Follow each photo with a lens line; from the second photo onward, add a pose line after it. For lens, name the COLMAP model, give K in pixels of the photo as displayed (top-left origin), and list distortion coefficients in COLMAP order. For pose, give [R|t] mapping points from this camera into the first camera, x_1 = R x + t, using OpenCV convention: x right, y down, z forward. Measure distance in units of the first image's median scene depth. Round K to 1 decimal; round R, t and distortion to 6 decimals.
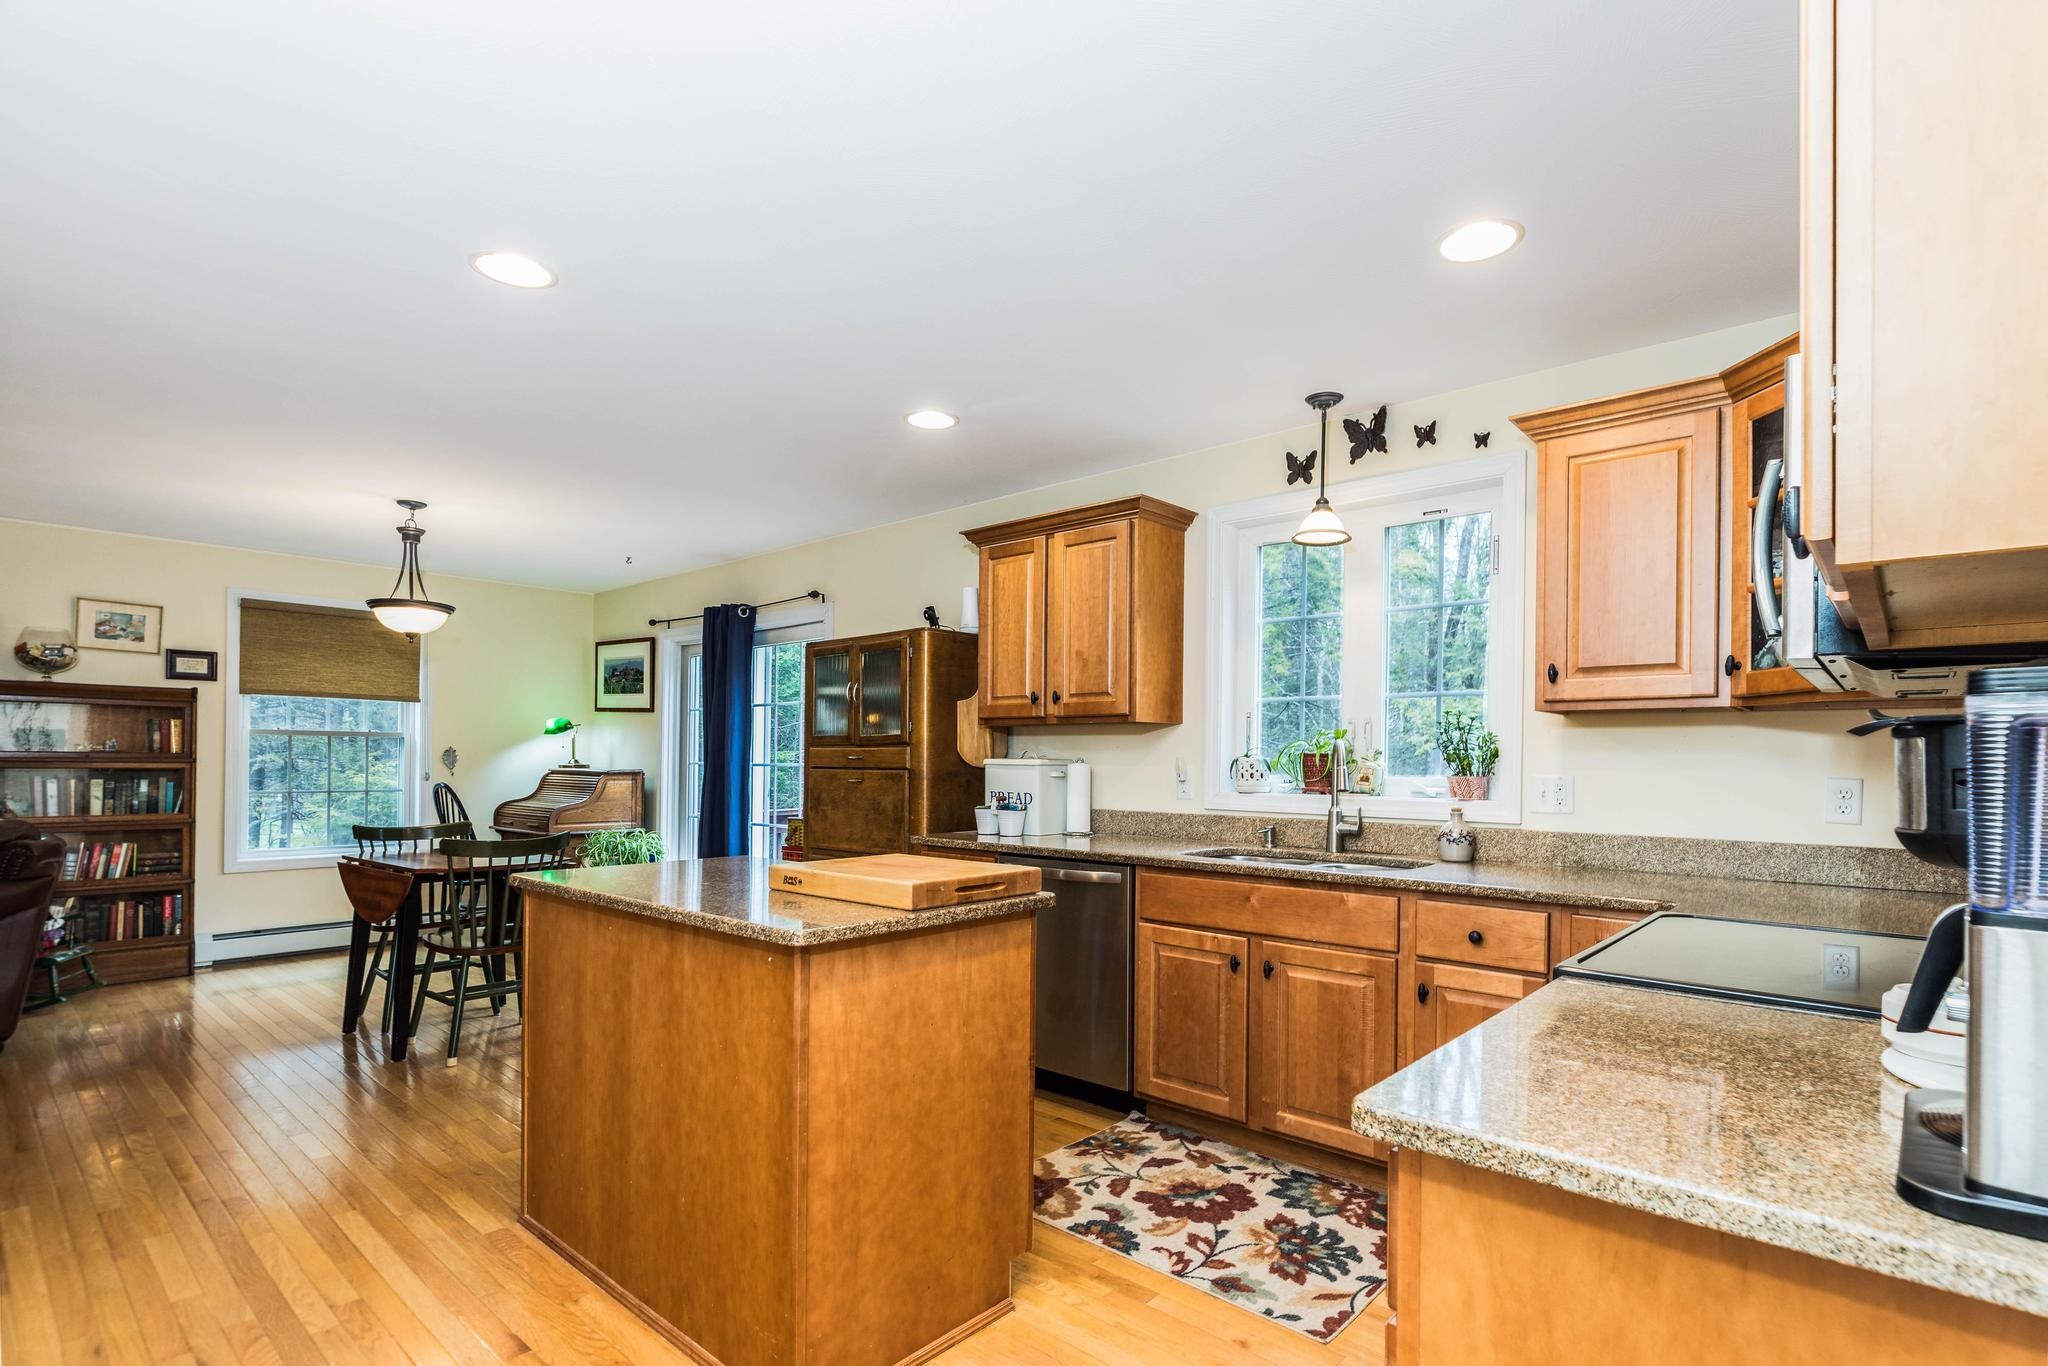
lens RADIAL K [[987.6, 0, 1066.7], [0, 987.6, 745.6], [0, 0, 1]] dist [-0.001585, 0.000128]
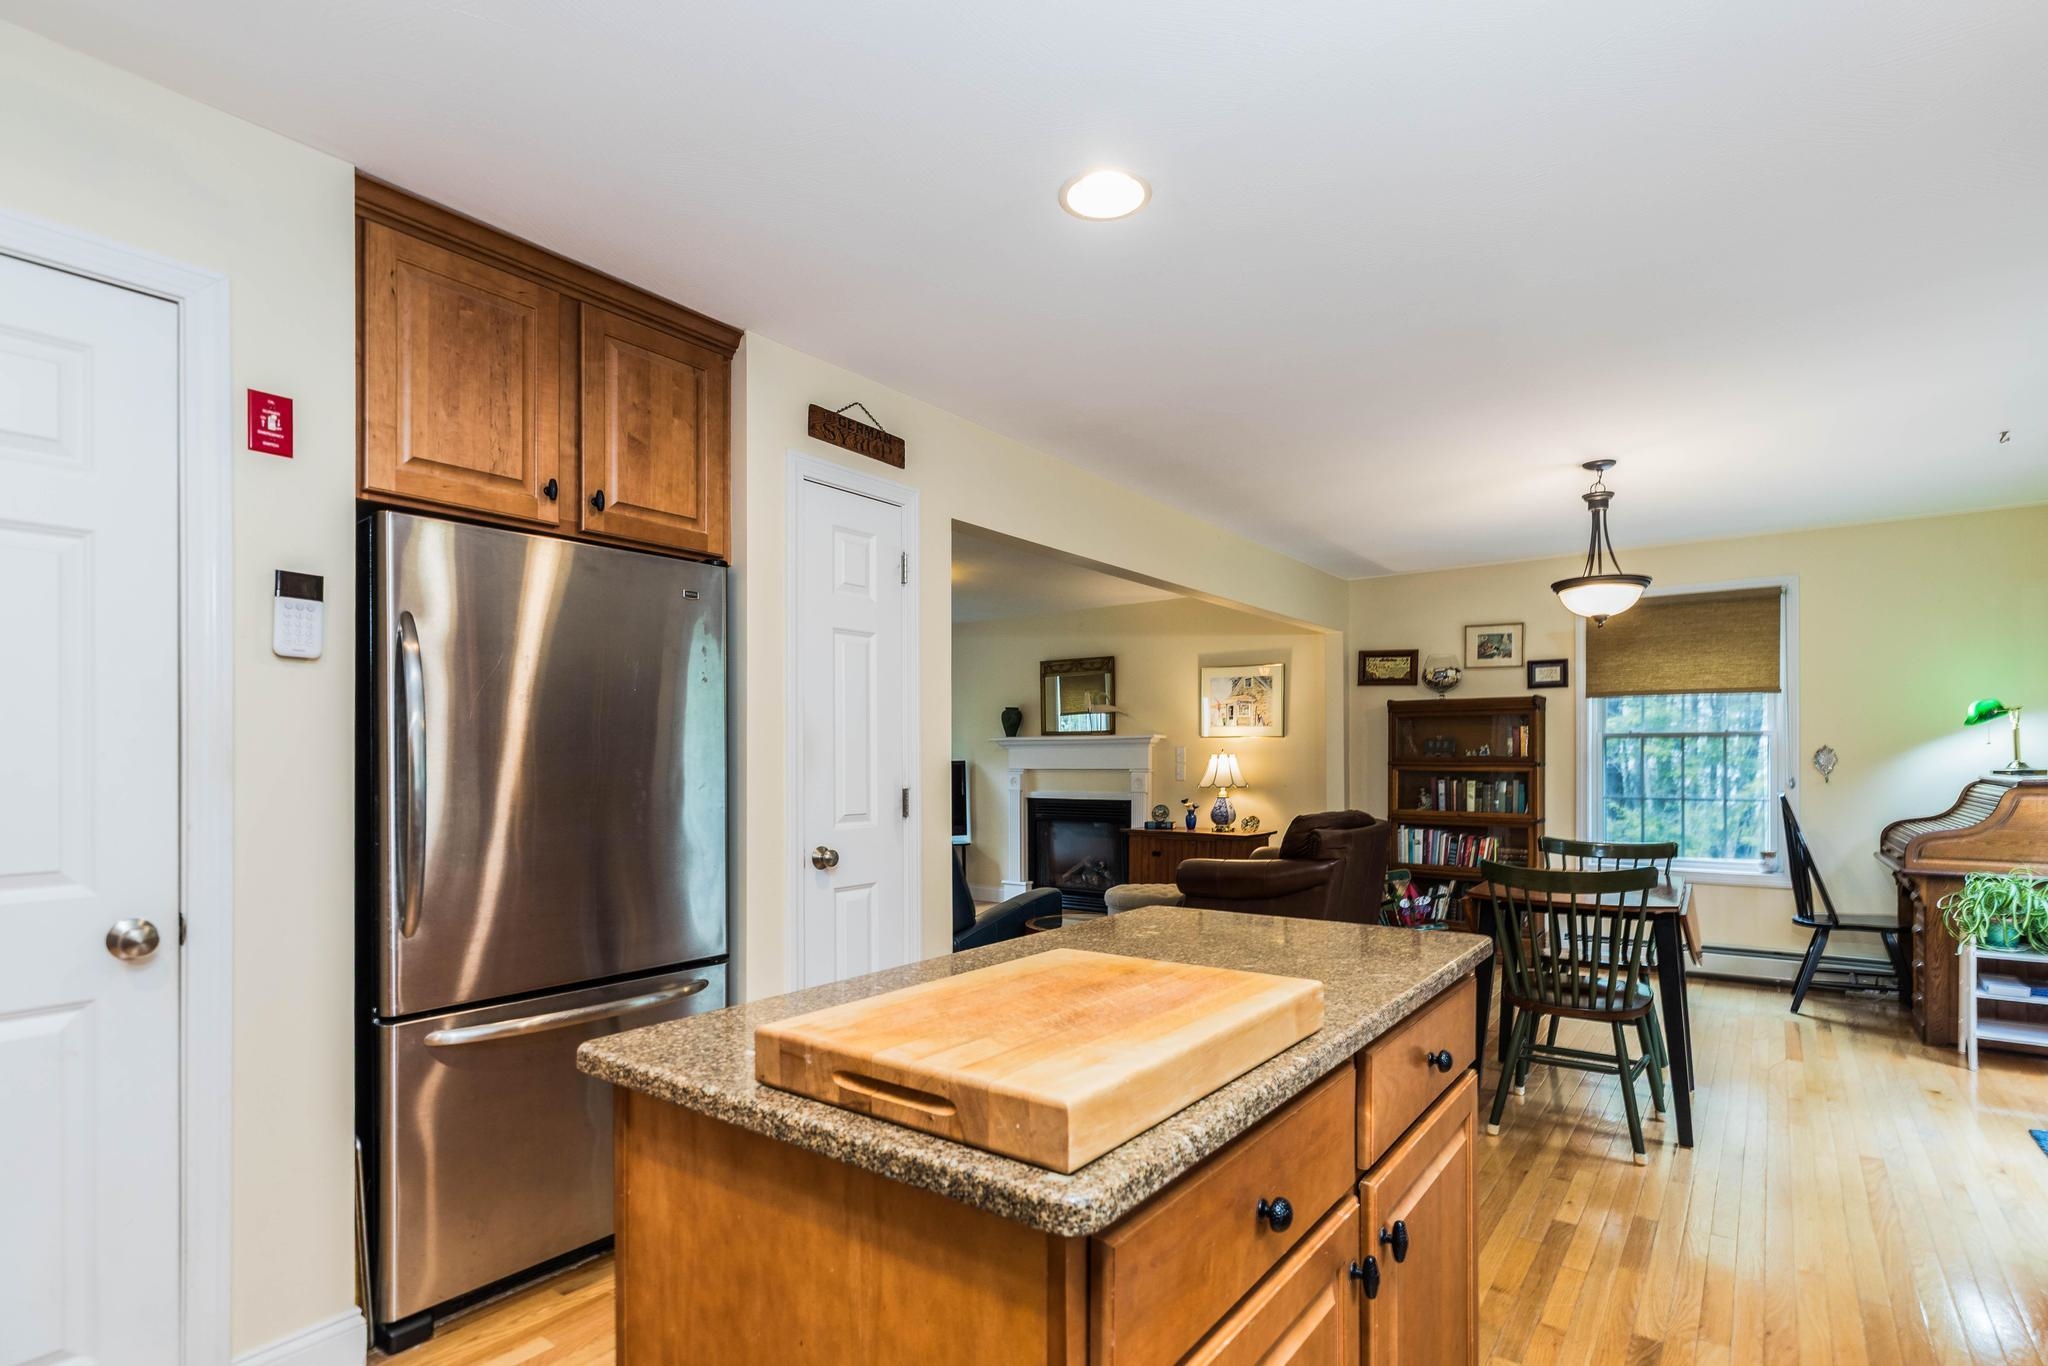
lens RADIAL K [[987.6, 0, 1056.3], [0, 987.6, 749.9], [0, 0, 1]] dist [-0.001585, 0.000128]
pose [[0.082409, -0.013628, -0.996505, 0.126108], [0.017921, 0.999765, -0.012191, 0.003387], [0.996437, -0.016854, 0.082634, 0.398632]]
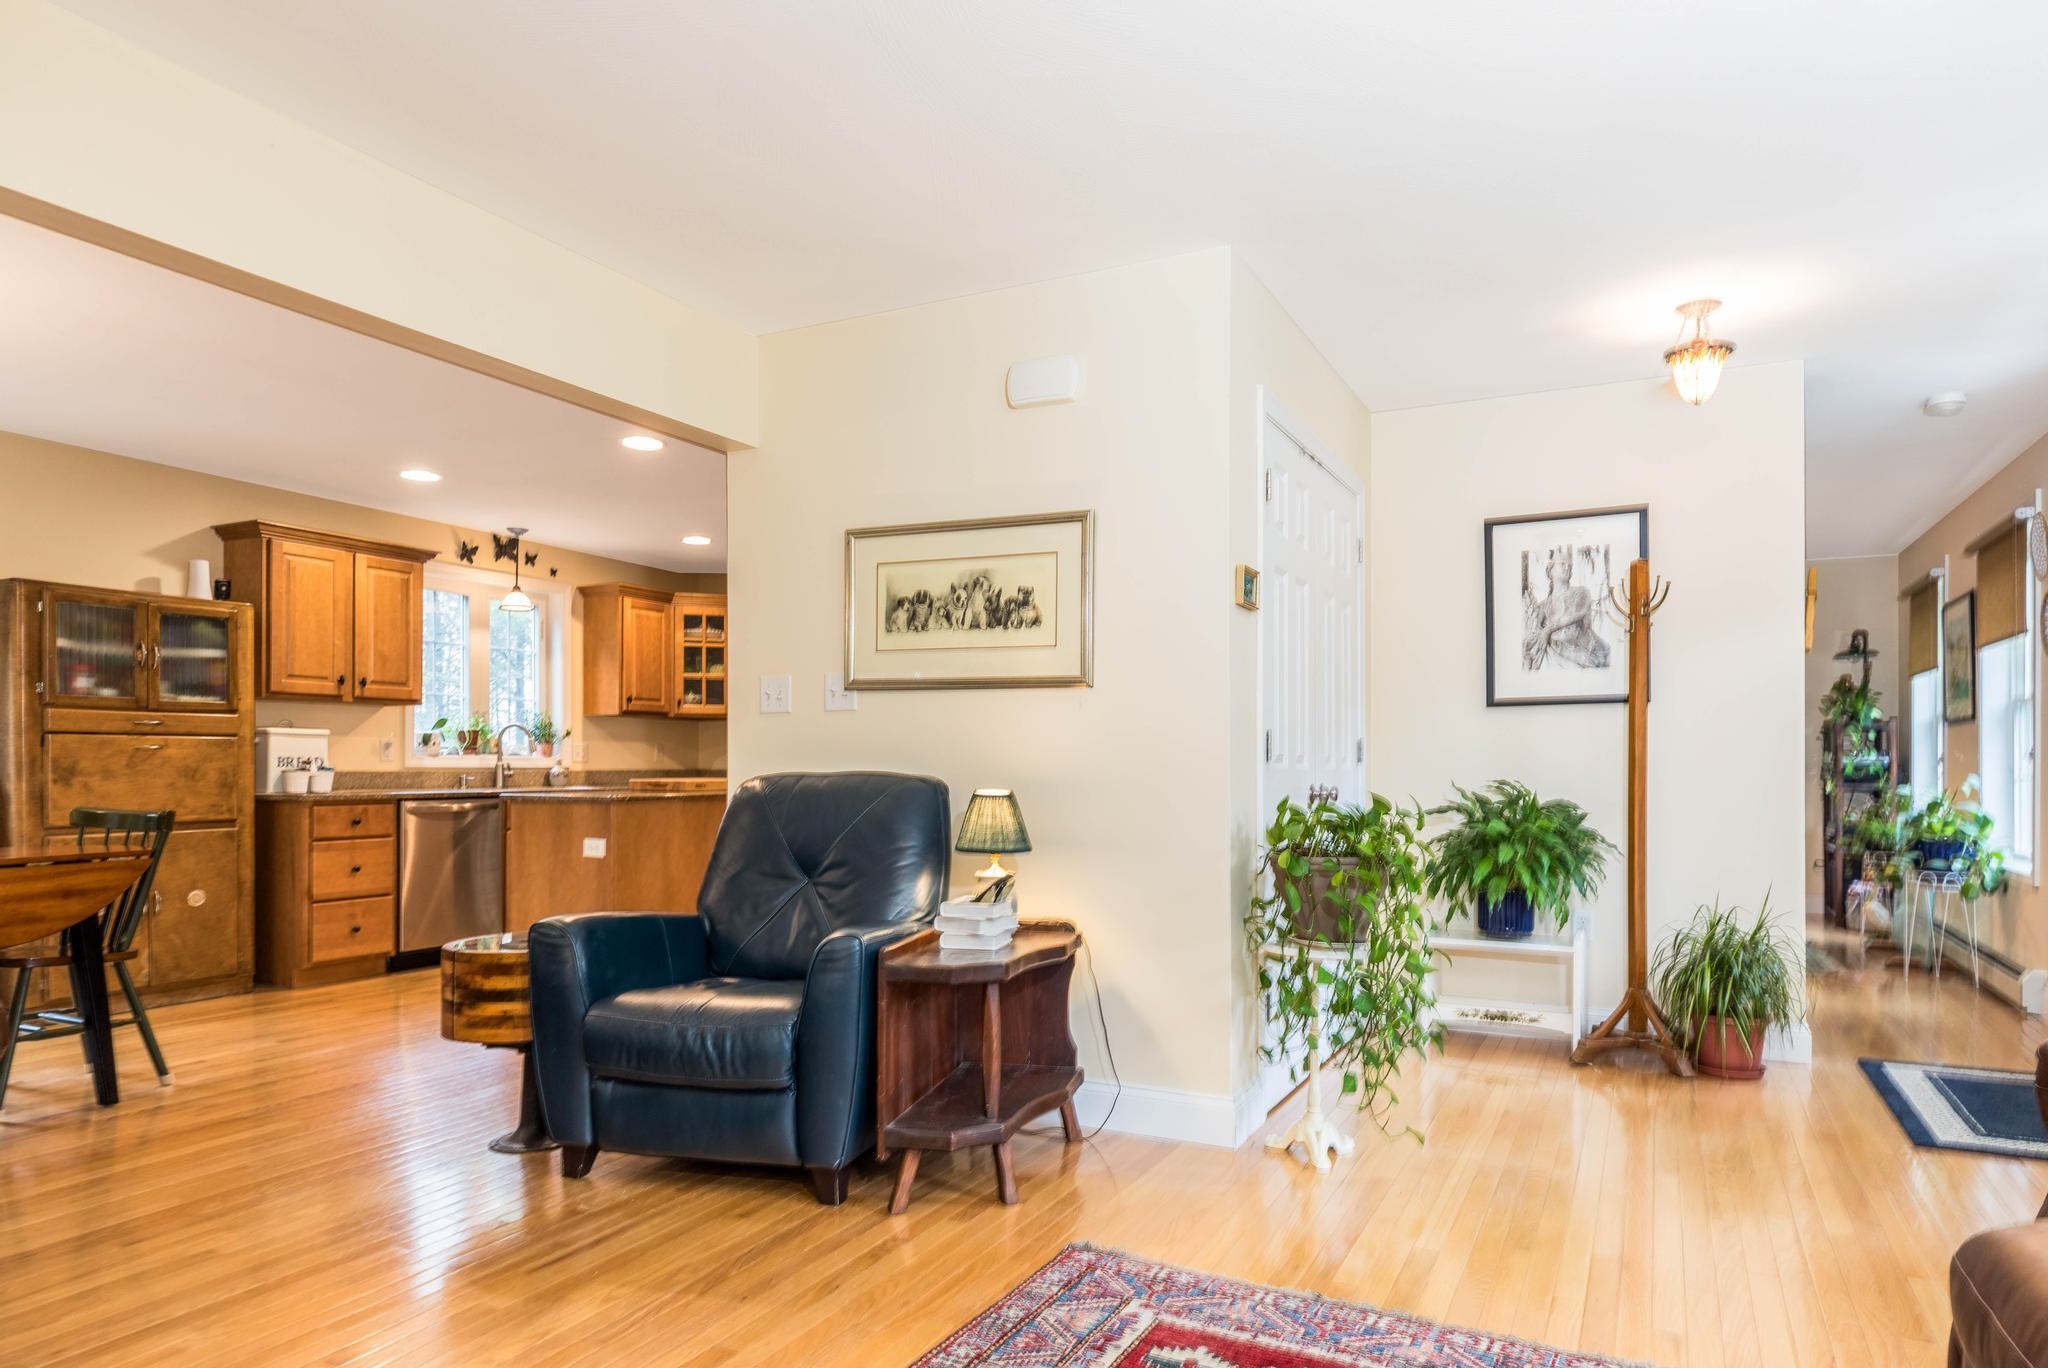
lens RADIAL K [[1229.7, 0, 1054.5], [0, 1229.7, 759.8], [0, 0, 1]] dist [0.008320, 0.000002]
pose [[-0.248745, -0.002029, 0.968567, -1.278070], [-0.013506, 0.999908, -0.001374, 0.030168], [-0.968475, -0.013424, -0.248750, 0.374274]]
